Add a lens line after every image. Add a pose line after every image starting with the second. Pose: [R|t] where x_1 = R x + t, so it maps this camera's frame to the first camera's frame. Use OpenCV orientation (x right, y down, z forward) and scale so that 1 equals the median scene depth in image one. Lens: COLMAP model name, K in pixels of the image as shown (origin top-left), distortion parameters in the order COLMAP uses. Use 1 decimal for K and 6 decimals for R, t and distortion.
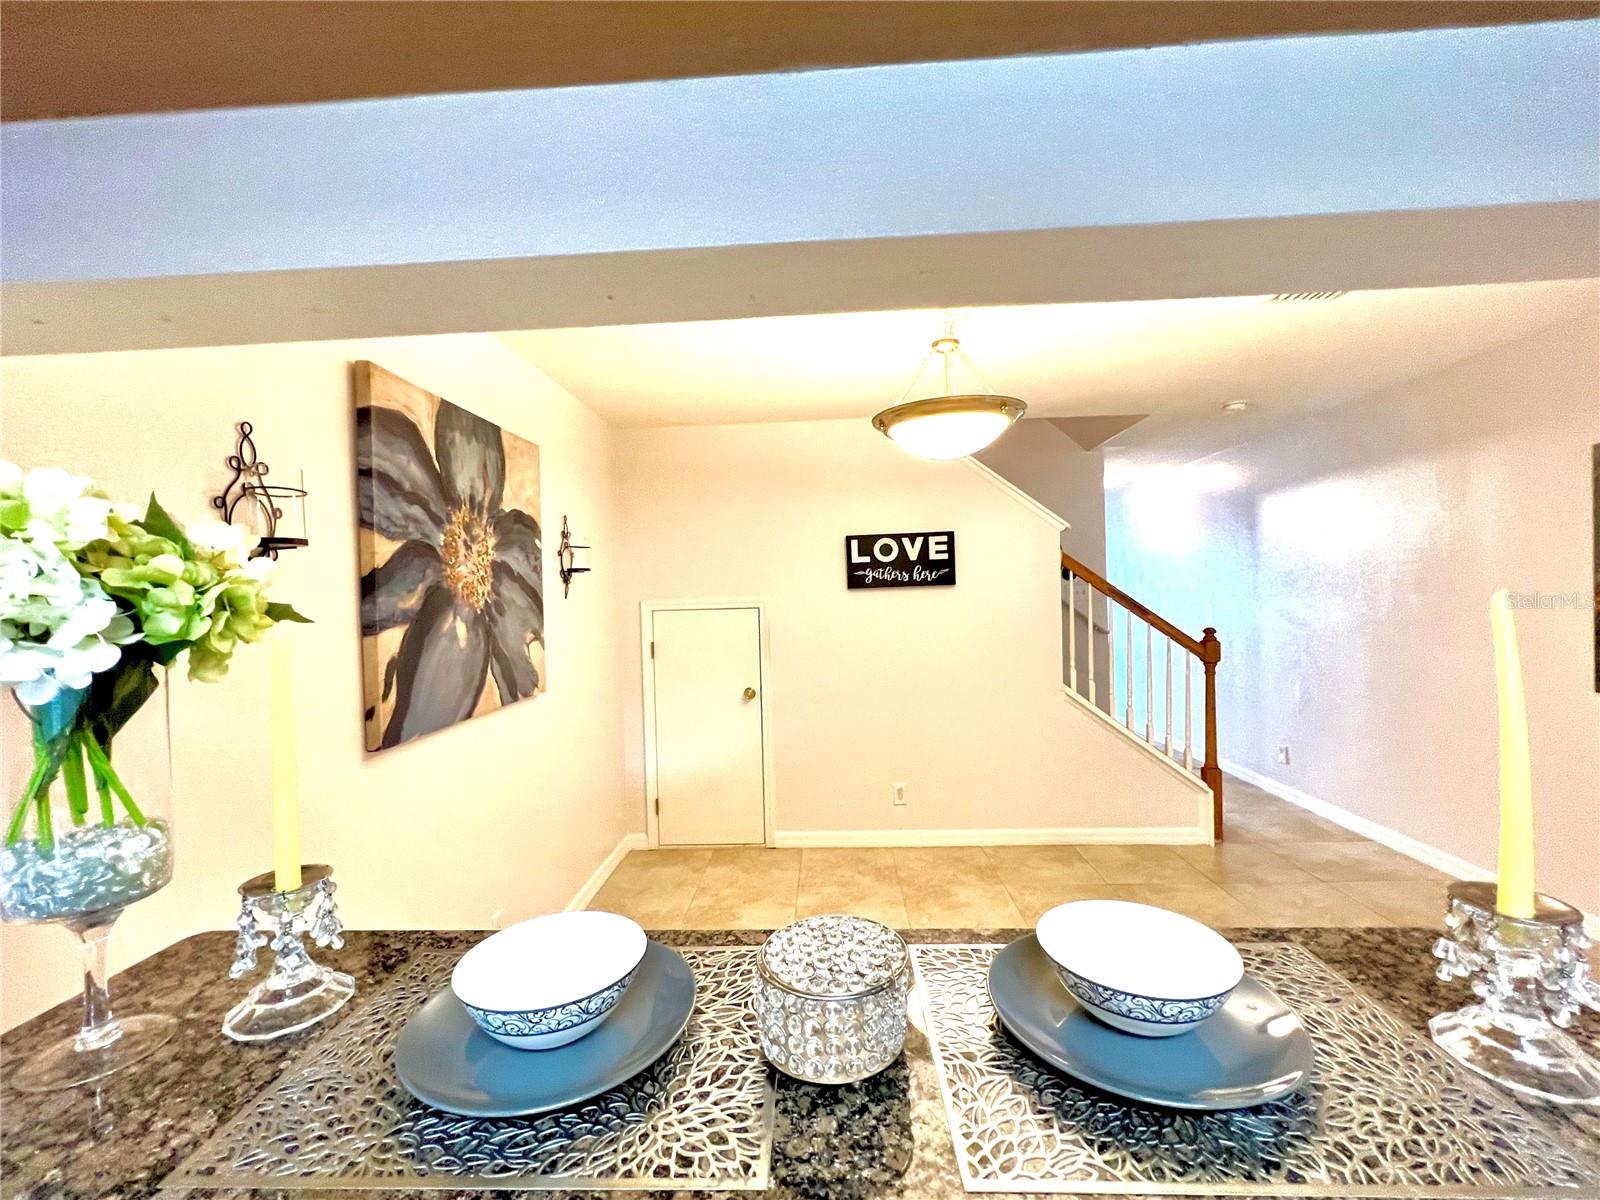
lens RADIAL K [[662.8, 0, 801.9], [0, 662.8, 603.5], [0, 0, 1]] dist [-0.001707, -0.000254]
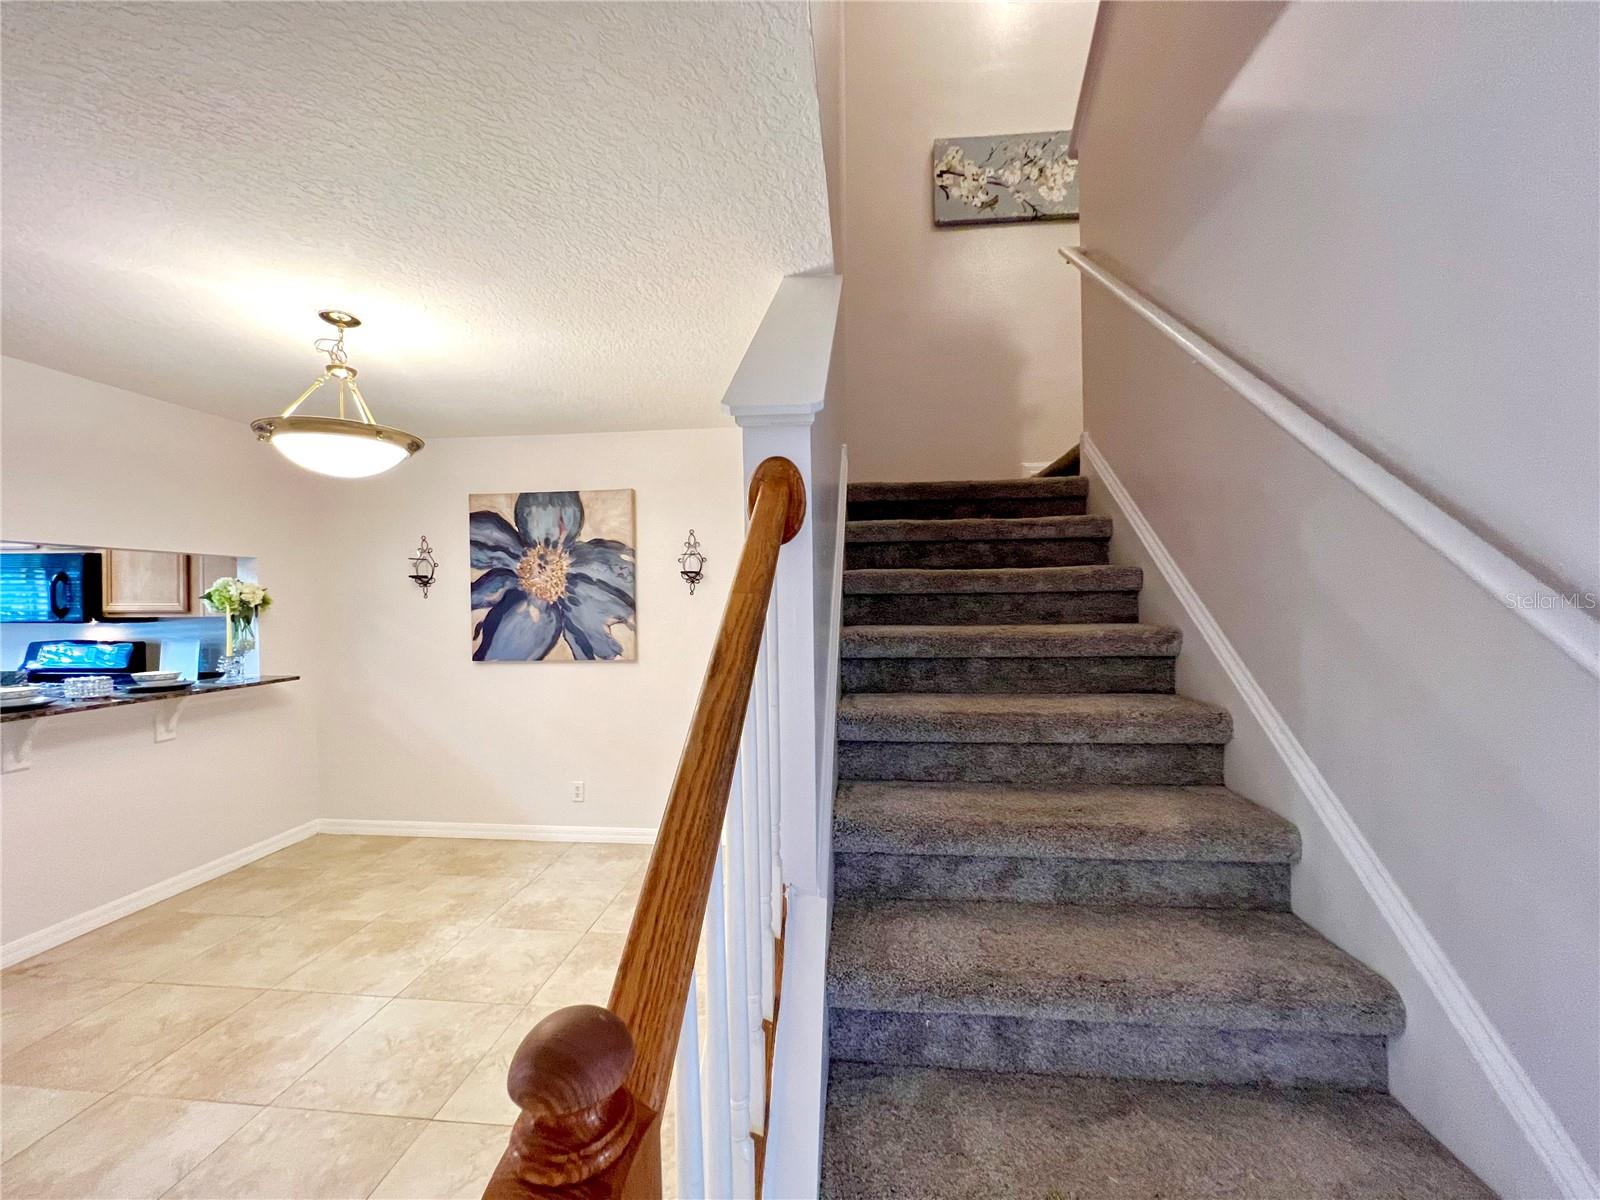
lens RADIAL K [[636.0, 0, 801.5], [0, 636.0, 605.5], [0, 0, 1]] dist [0.000184, 0.000091]
pose [[-0.055770, 0.036568, -0.997774, 1.187941], [-0.002228, 0.999322, 0.036750, -0.044832], [0.998441, 0.004273, -0.055650, 1.771591]]
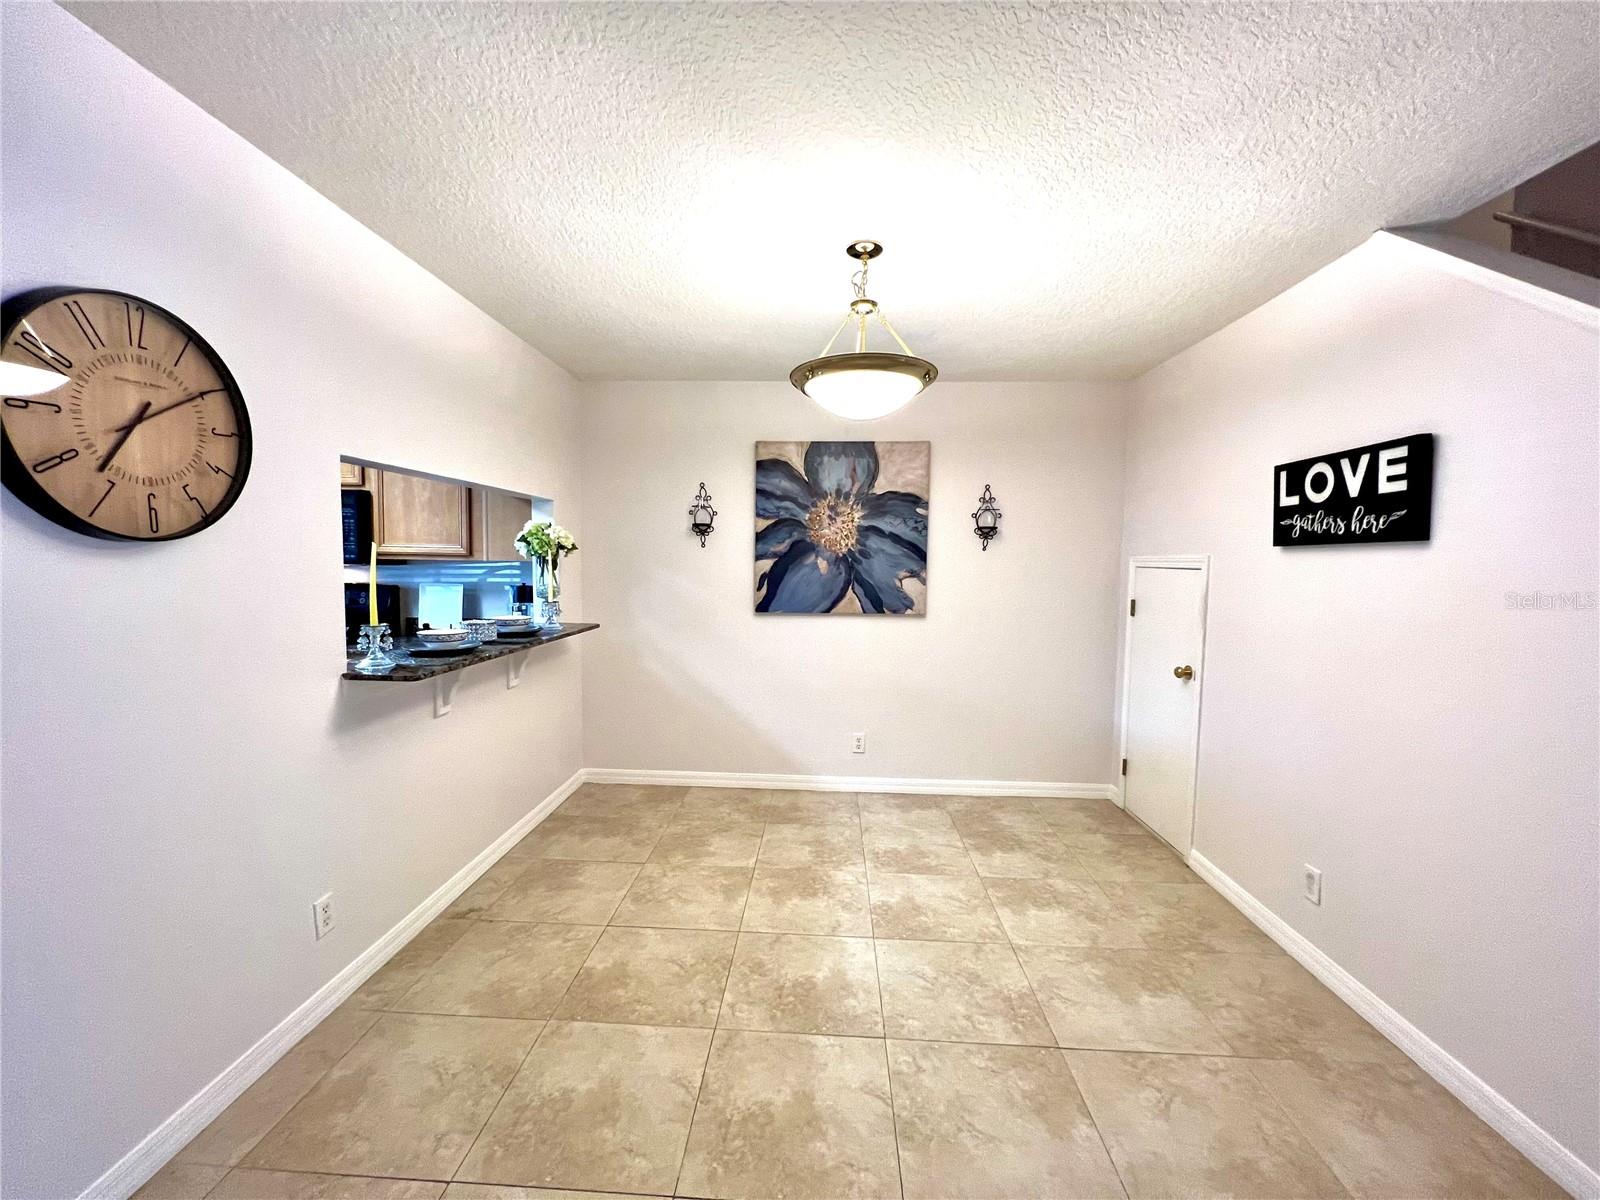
lens RADIAL K [[639.4, 0, 799.4], [0, 639.4, 602.8], [0, 0, 1]] dist [-0.002785, -0.000603]
pose [[-0.003581, 0.099588, -0.995022, 1.223369], [-0.028238, 0.994622, 0.099649, -0.027941], [0.999595, 0.028454, -0.000749, 0.895701]]
